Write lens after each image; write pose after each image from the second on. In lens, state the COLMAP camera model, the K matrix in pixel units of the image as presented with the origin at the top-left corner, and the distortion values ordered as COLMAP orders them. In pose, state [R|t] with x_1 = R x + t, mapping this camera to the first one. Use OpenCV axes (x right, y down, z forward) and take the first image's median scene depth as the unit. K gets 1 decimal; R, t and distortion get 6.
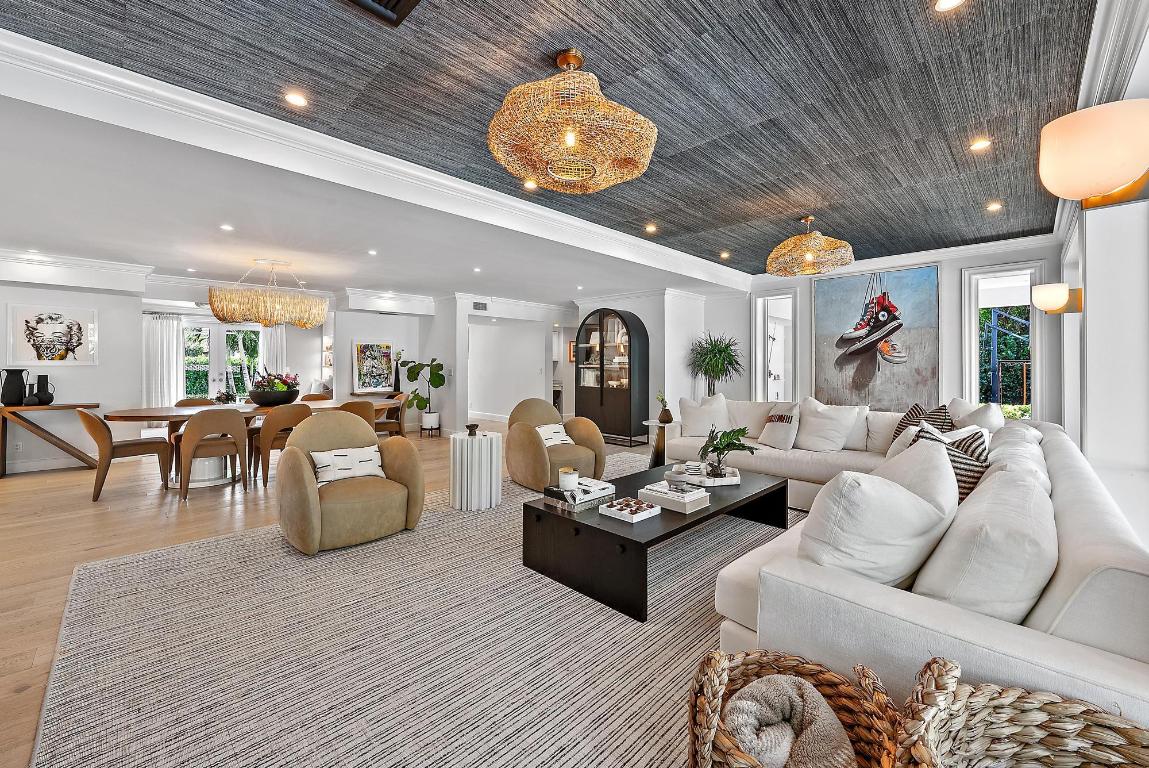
lens RADIAL K [[458.7, 0, 579.4], [0, 458.7, 361.6], [0, 0, 1]] dist [-0.000450, -0.000058]
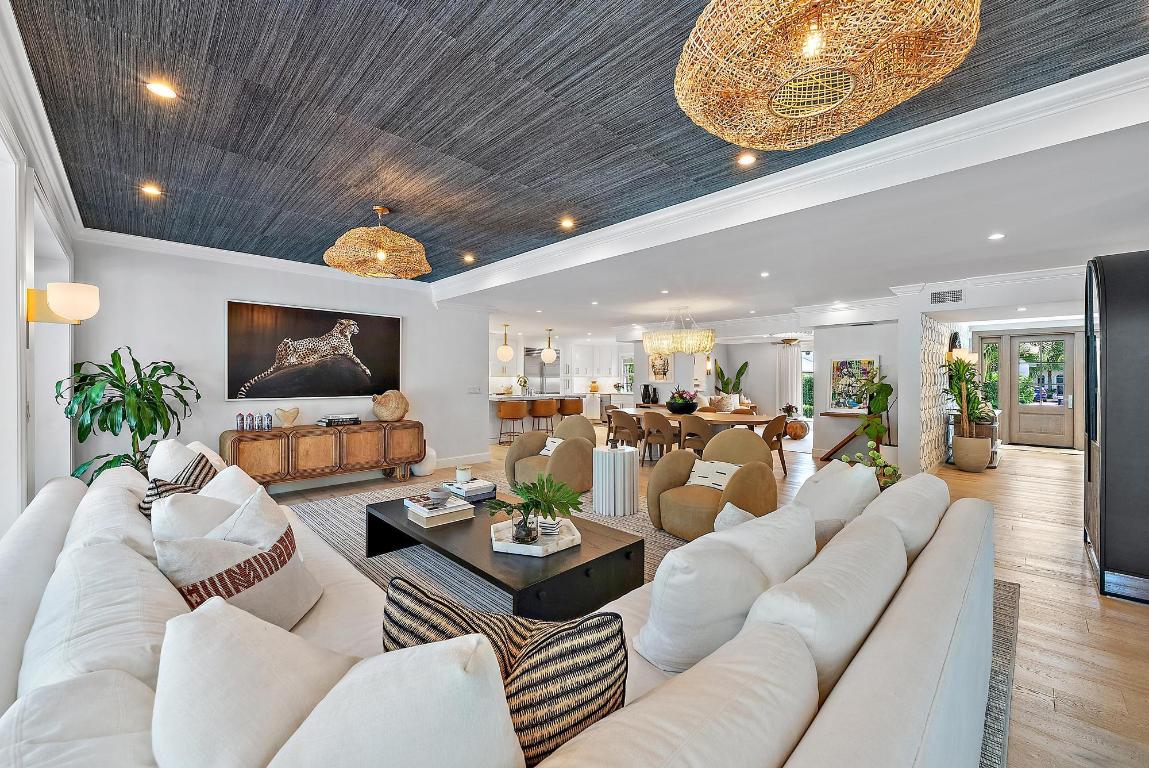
lens RADIAL K [[447.6, 0, 574.5], [0, 447.6, 384.0], [0, 0, 1]] dist [0.000015, 0.000062]
pose [[-0.018853, 0.010816, -0.999764, 0.649395], [0.009209, 0.999901, 0.010643, -0.008437], [0.999780, -0.009006, -0.018950, 0.690299]]
